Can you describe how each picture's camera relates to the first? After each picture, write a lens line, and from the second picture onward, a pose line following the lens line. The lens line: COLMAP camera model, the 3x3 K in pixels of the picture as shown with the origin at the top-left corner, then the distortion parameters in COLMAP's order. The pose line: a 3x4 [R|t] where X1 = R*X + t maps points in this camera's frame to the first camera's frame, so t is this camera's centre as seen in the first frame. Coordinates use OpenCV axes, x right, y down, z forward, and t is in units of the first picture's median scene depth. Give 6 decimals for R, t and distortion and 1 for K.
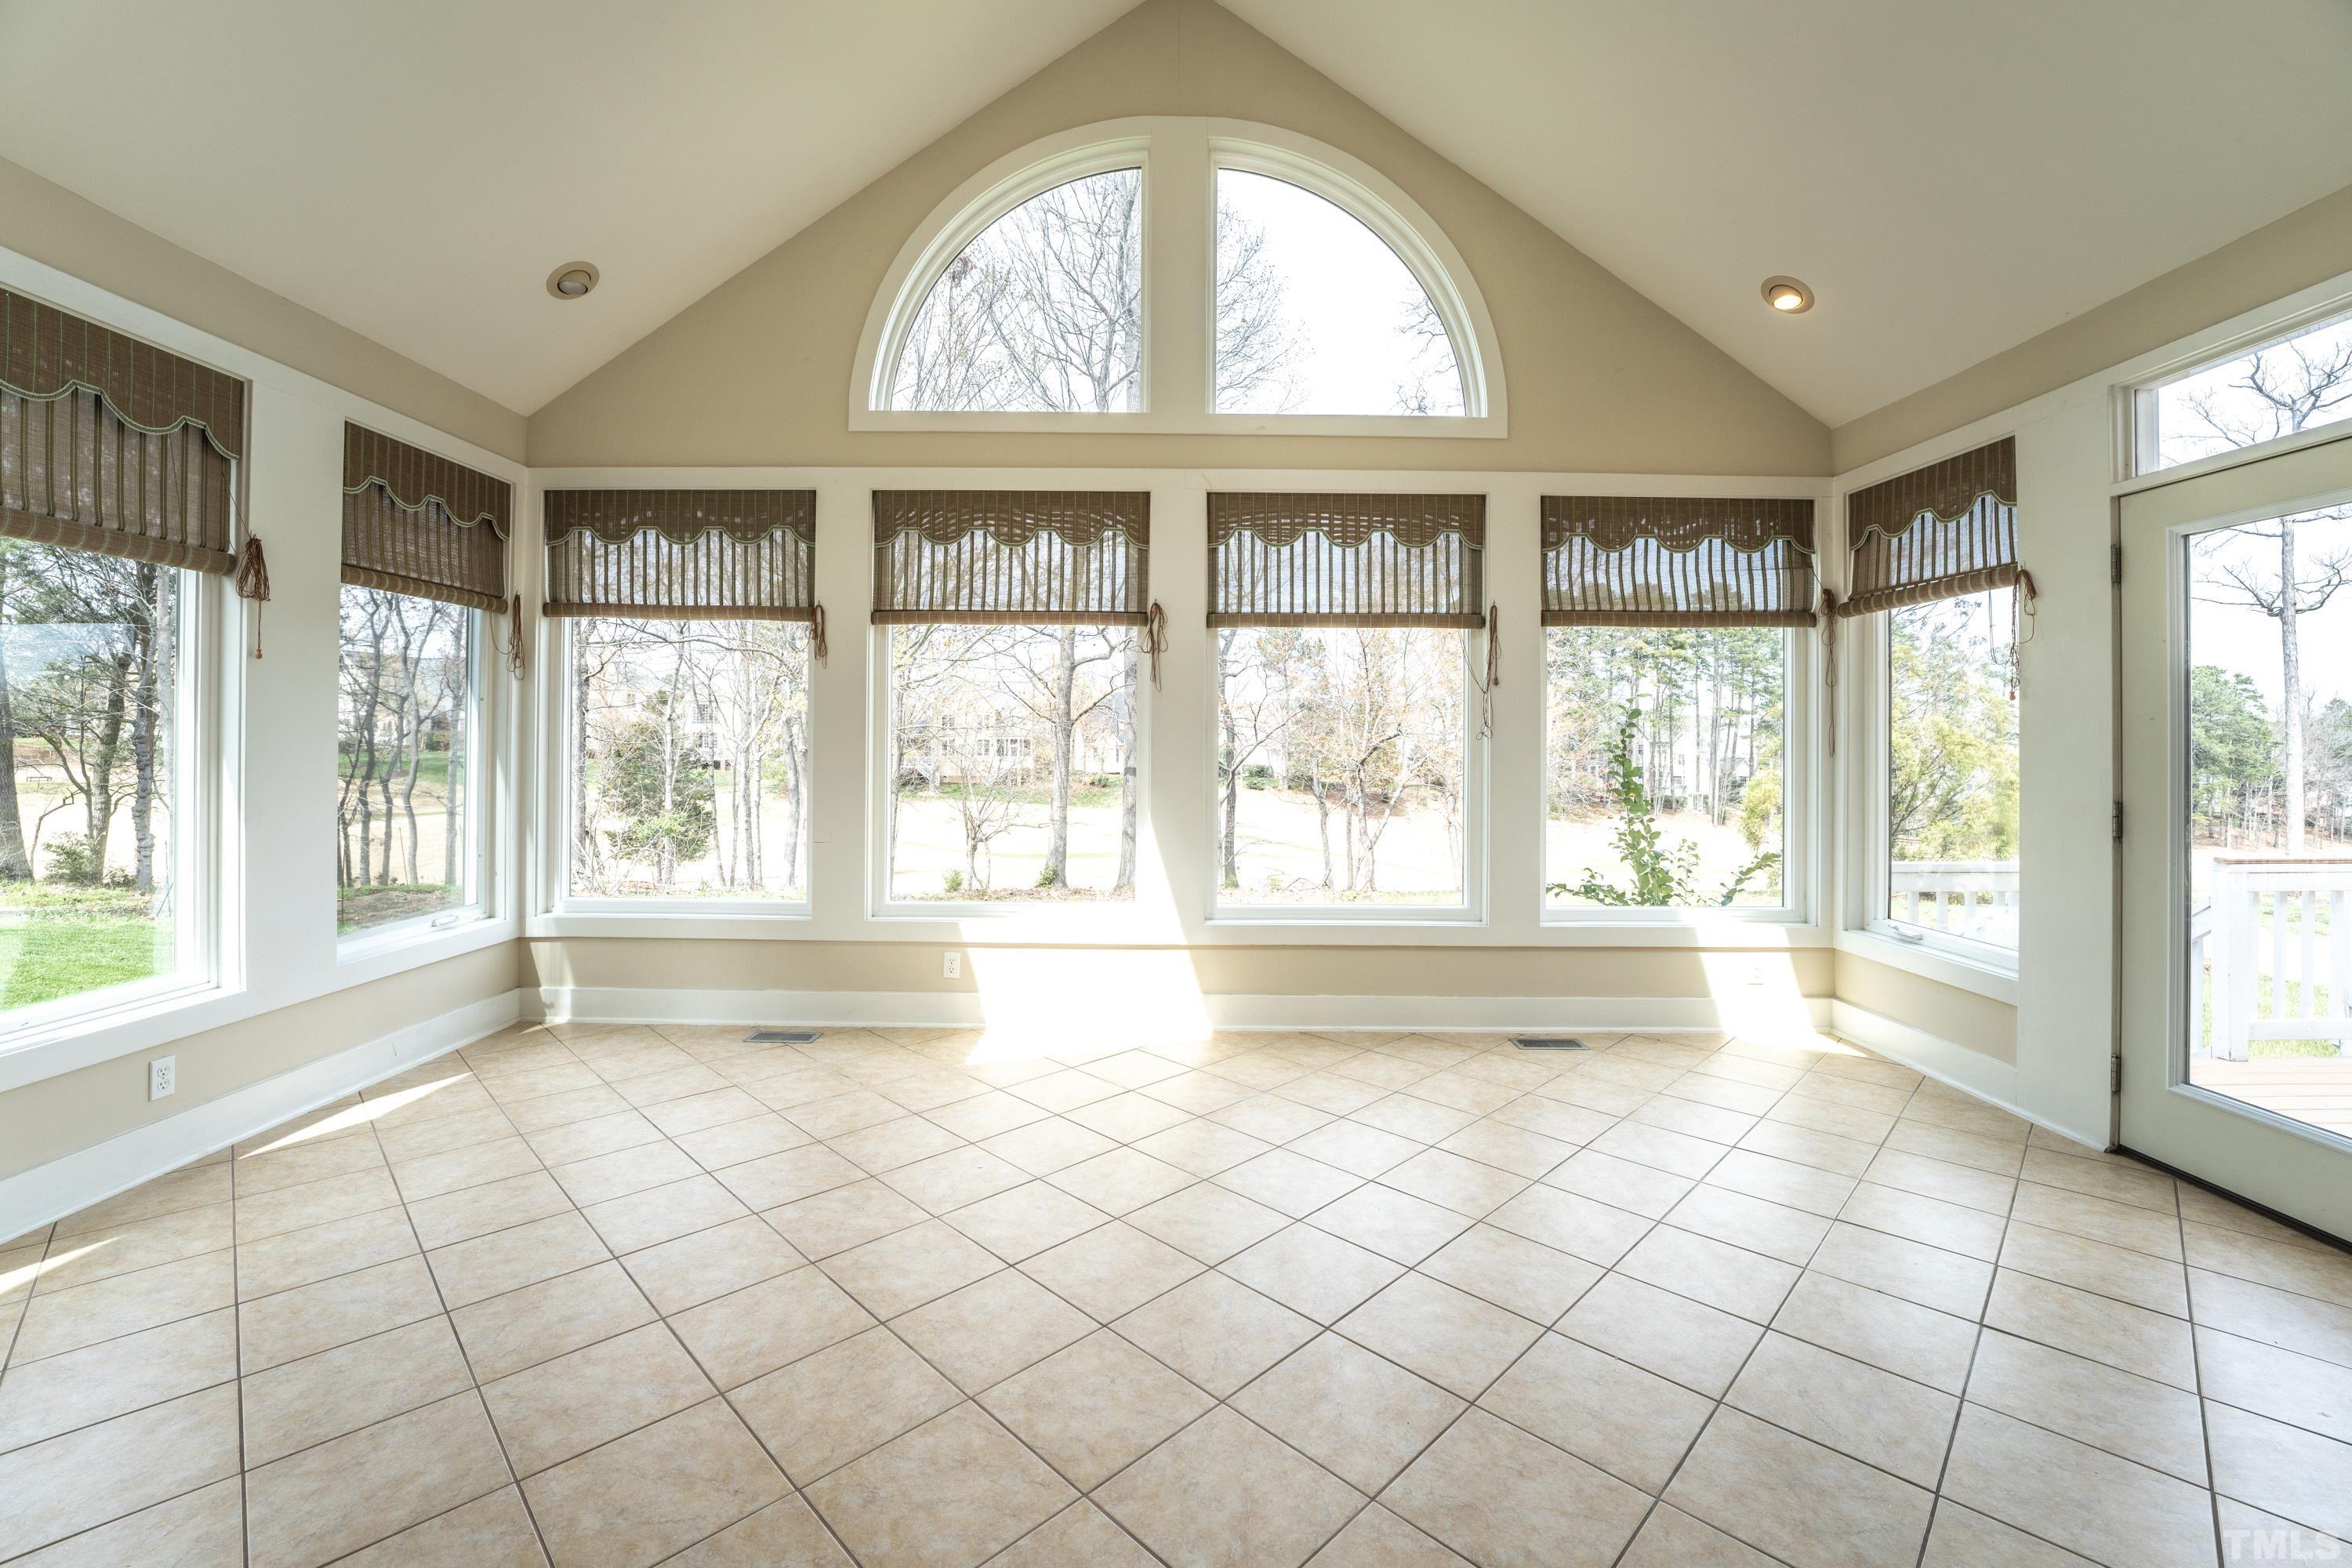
lens RADIAL K [[967.2, 0, 1168.4], [0, 967.2, 729.6], [0, 0, 1]] dist [-0.027765, 0.003530]
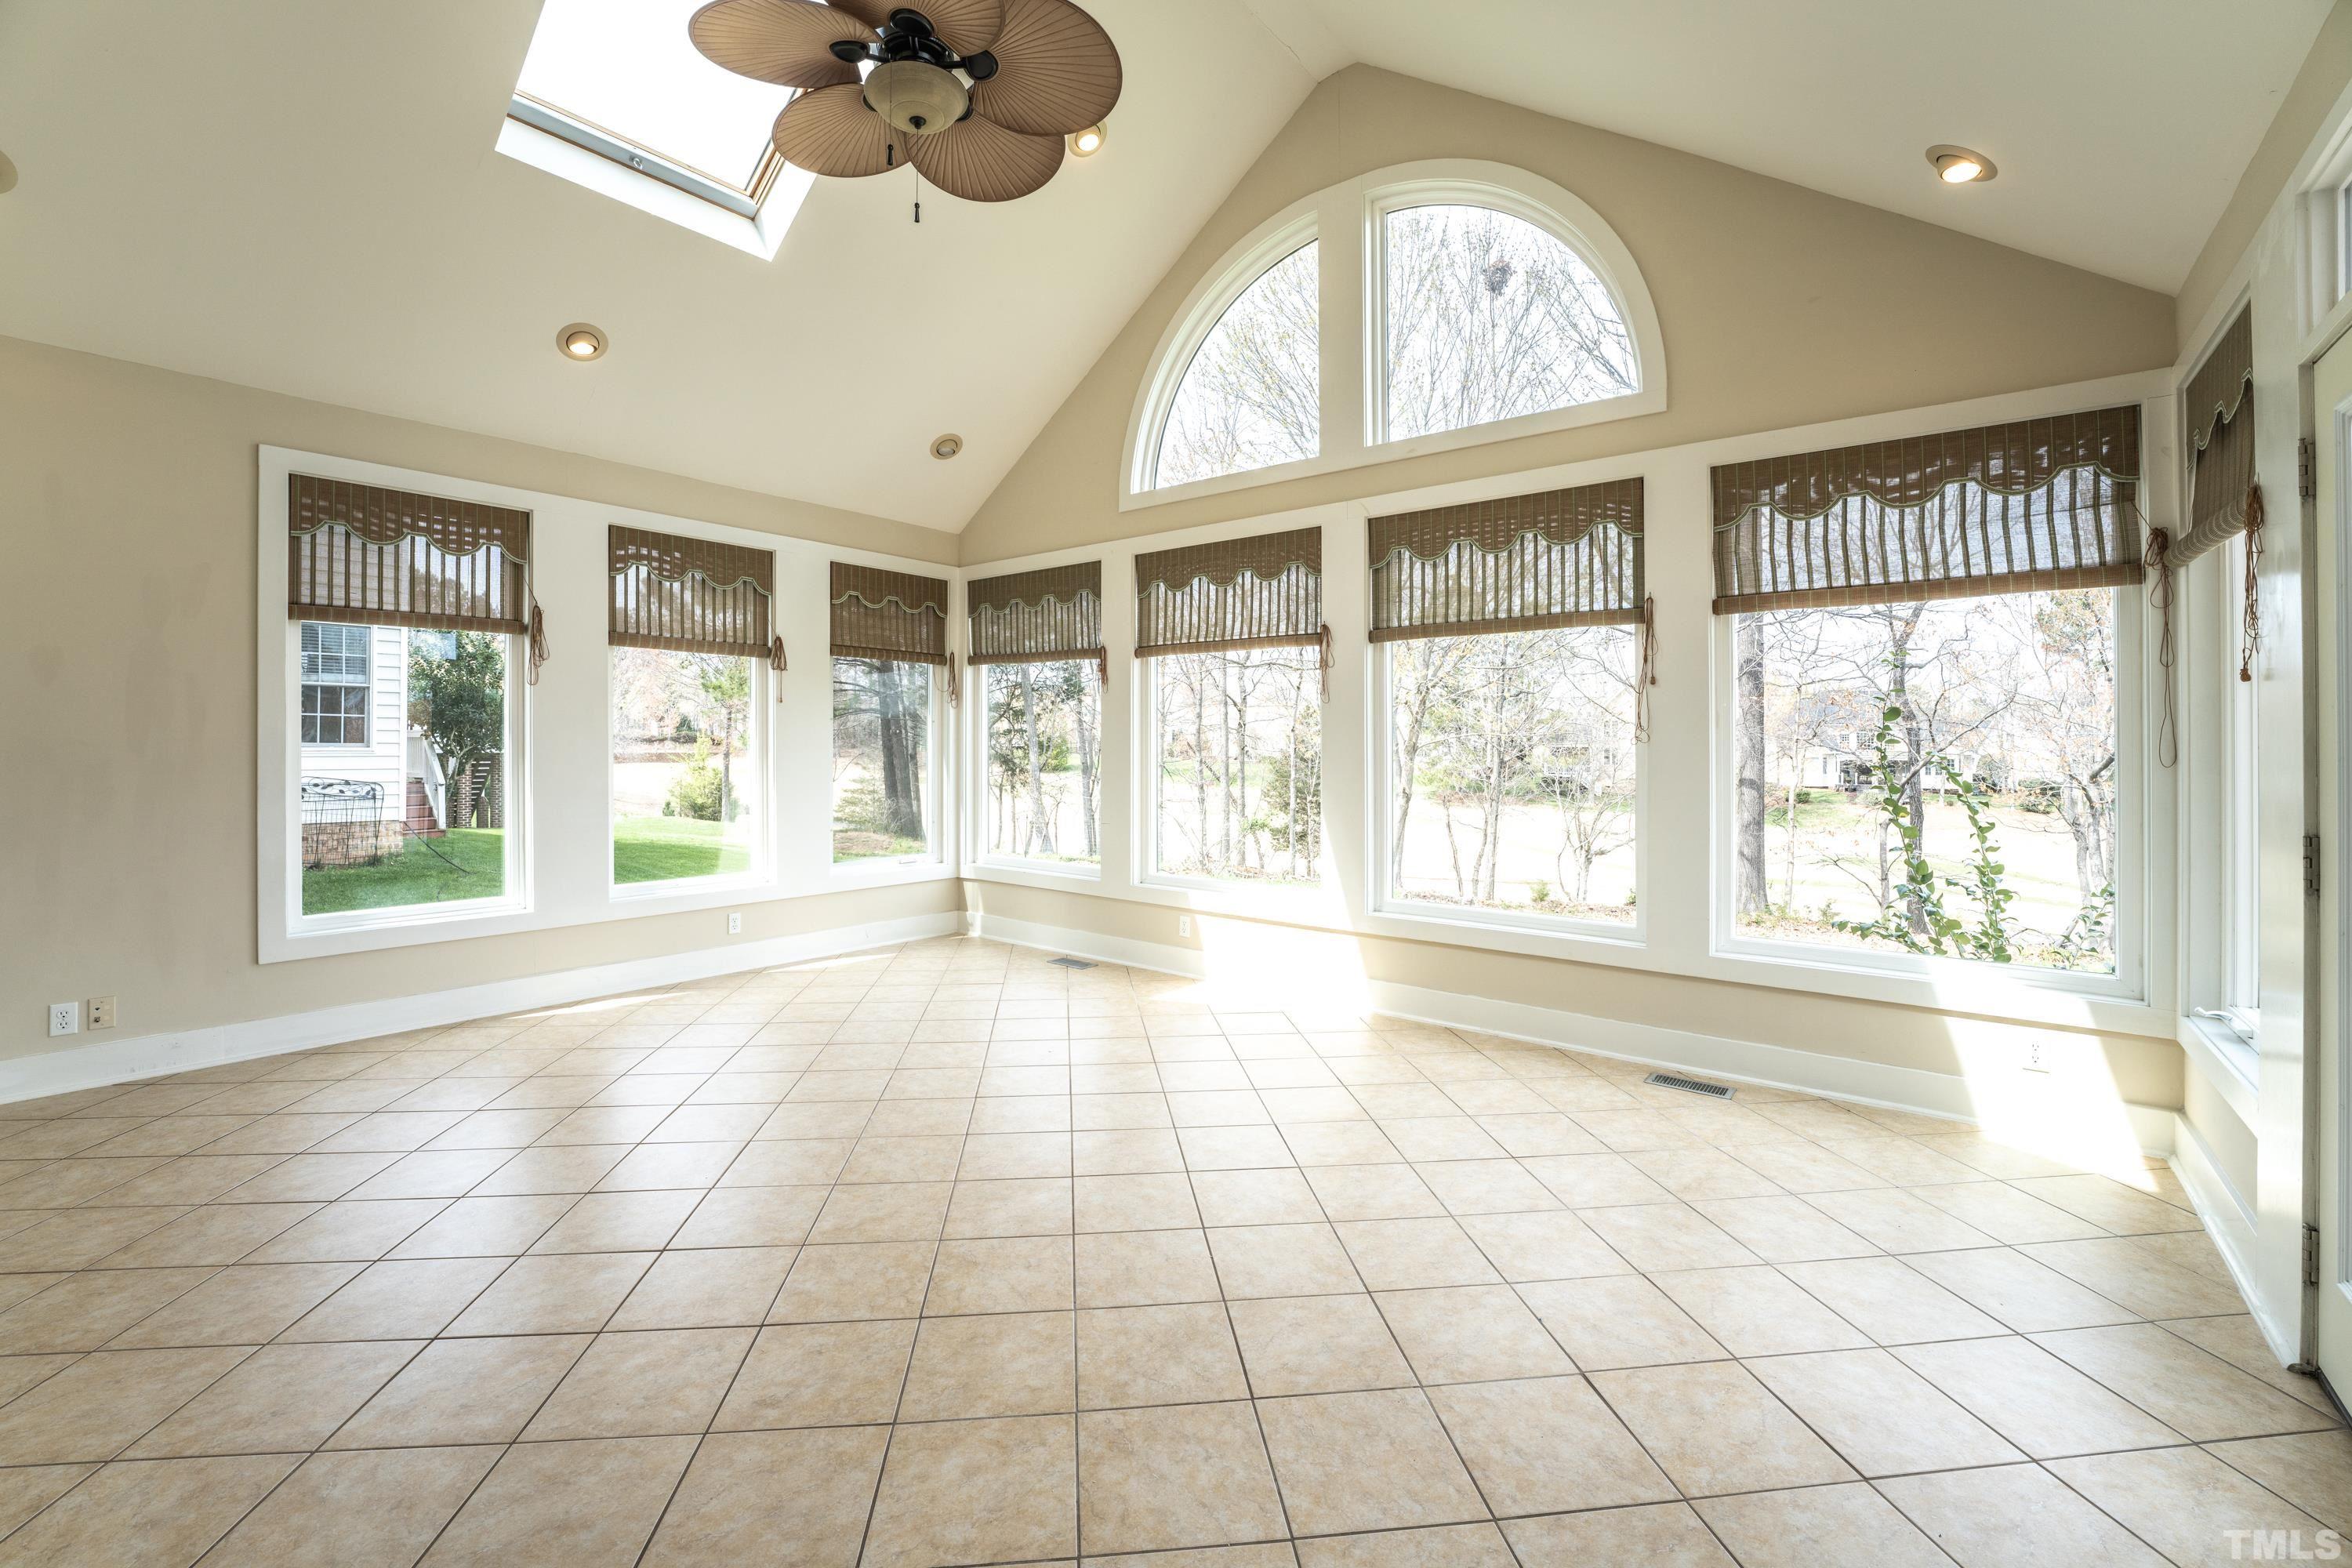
lens RADIAL K [[967.2, 0, 1179.9], [0, 967.2, 739.9], [0, 0, 1]] dist [-0.027765, 0.003530]
pose [[0.787427, -0.007063, -0.616368, 0.546650], [0.008406, 0.999964, -0.000720, 0.002999], [0.616351, -0.004615, 0.787458, 0.009195]]
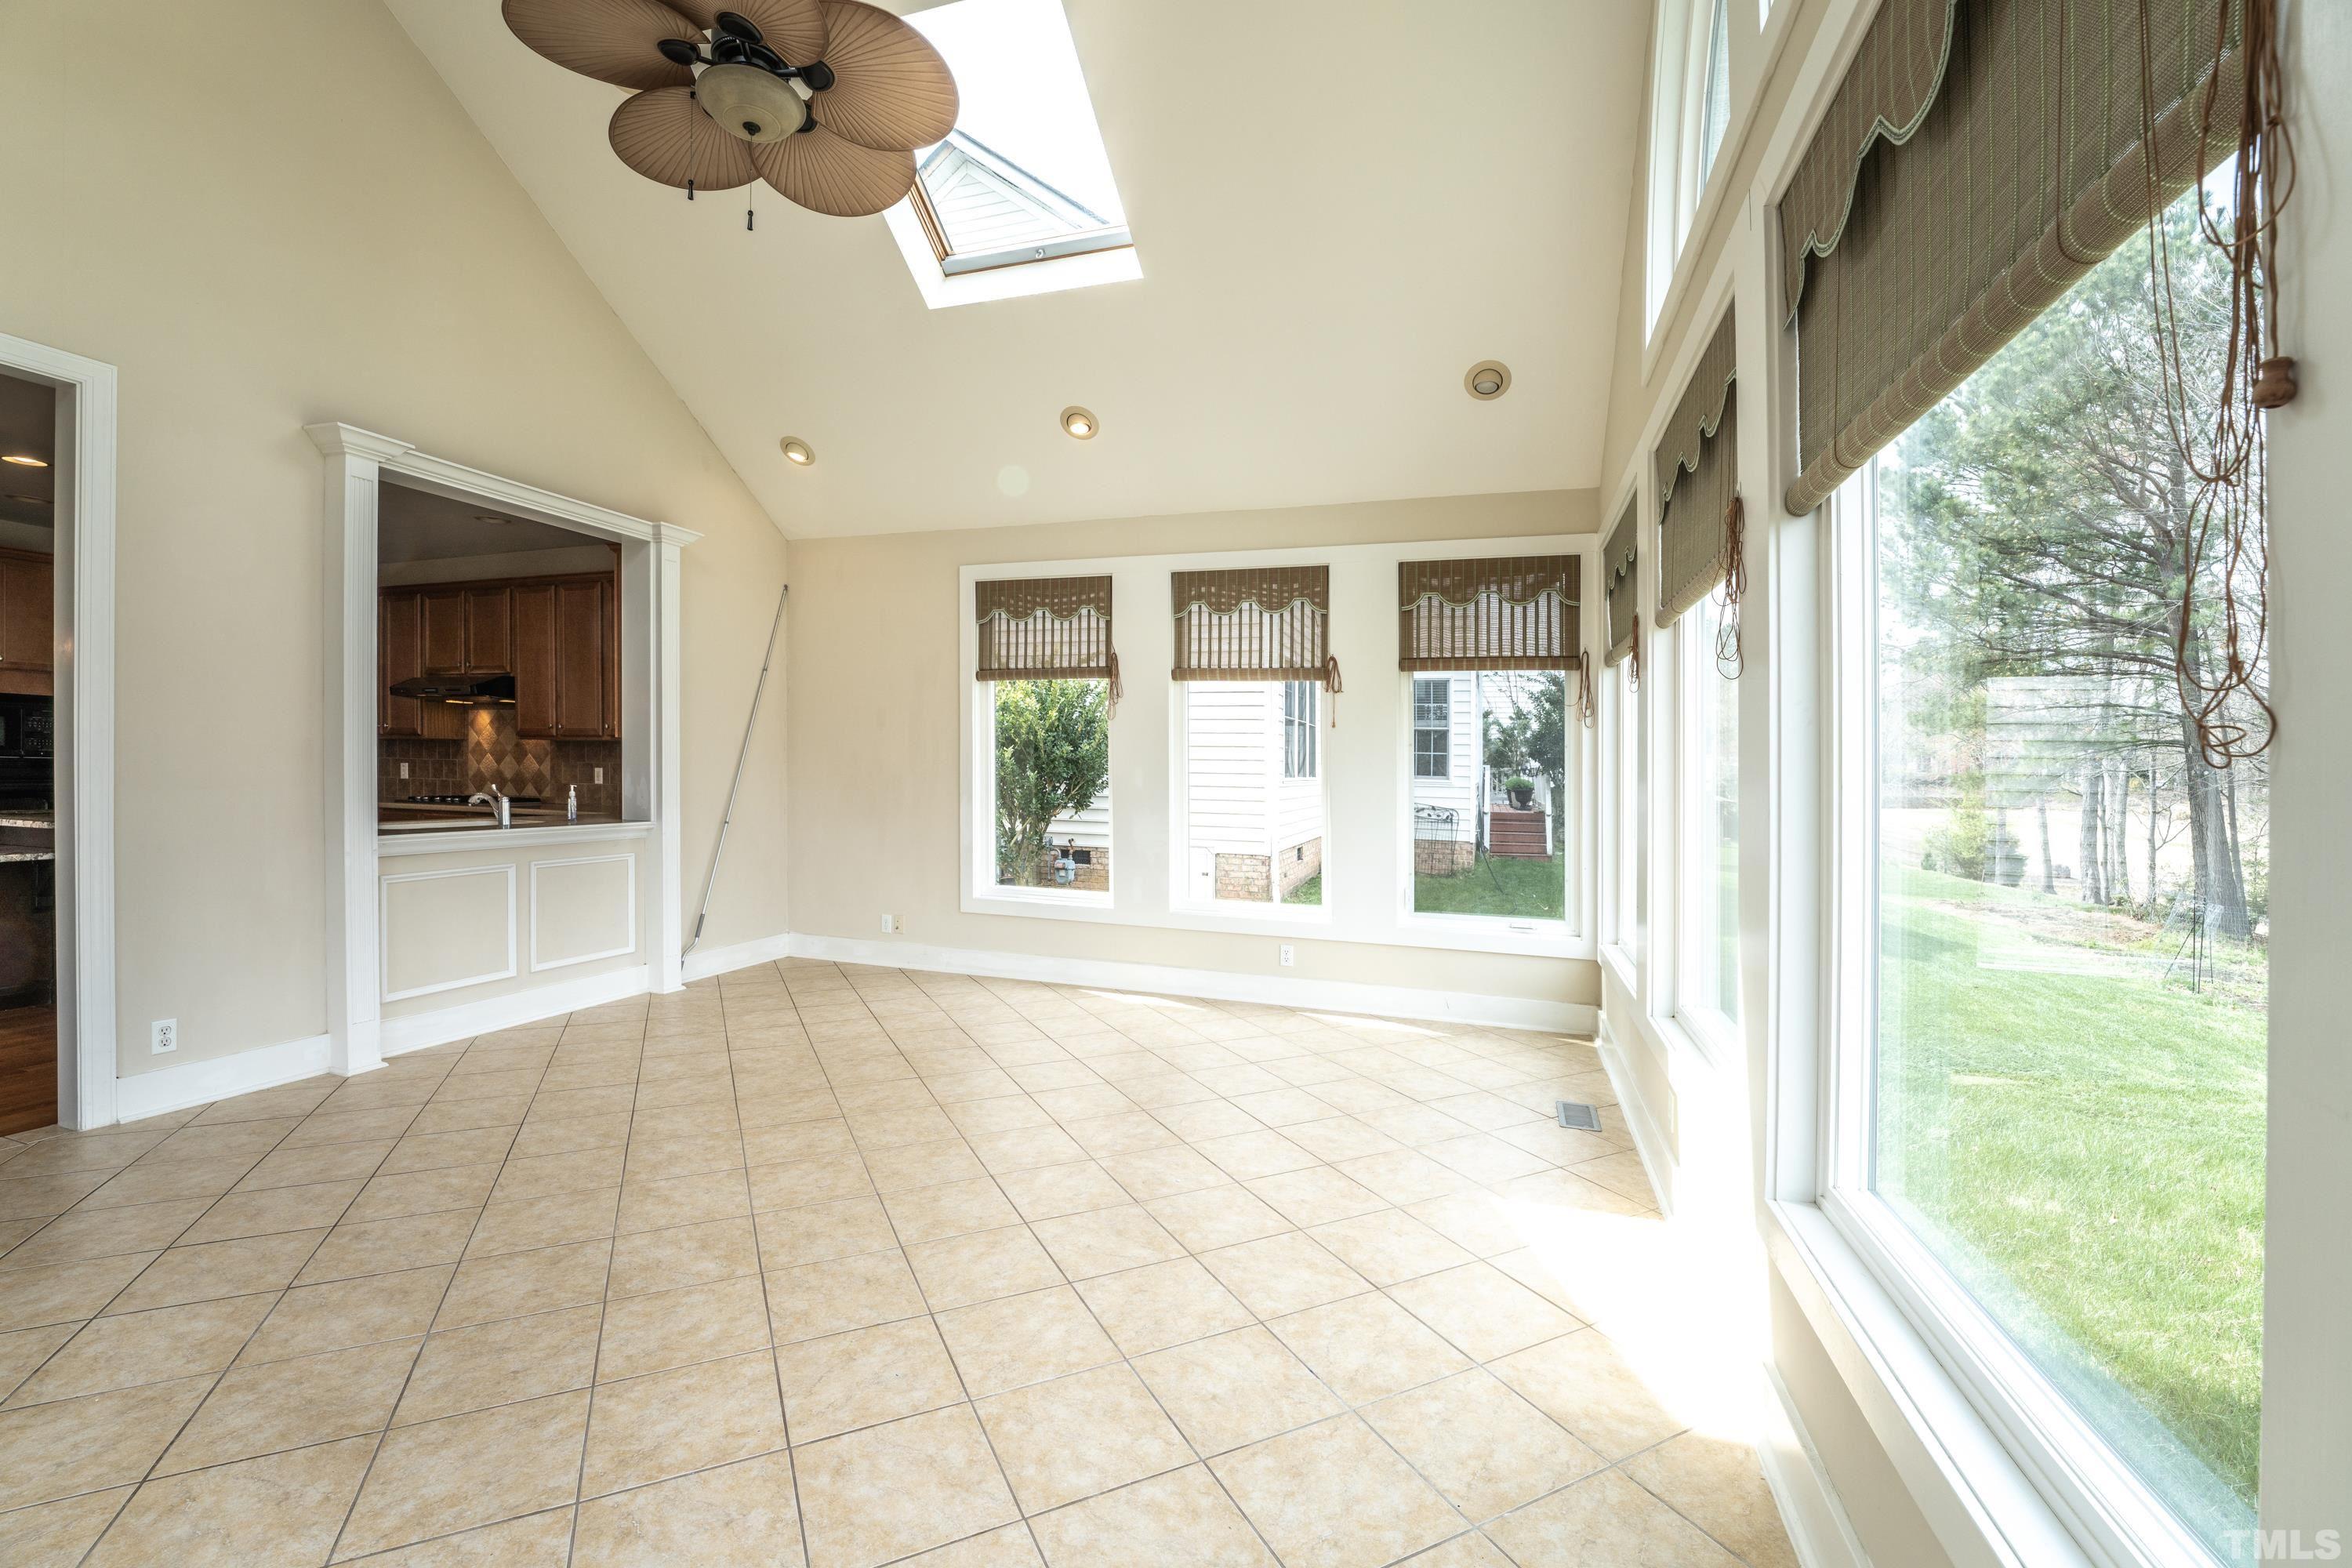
lens RADIAL K [[967.2, 0, 1167.5], [0, 967.2, 791.5], [0, 0, 1]] dist [-0.027765, 0.003530]
pose [[-0.309728, 0.007653, -0.950794, 0.529943], [-0.011824, 0.999859, 0.011899, 0.014872], [0.950752, 0.014927, -0.309594, 0.871870]]
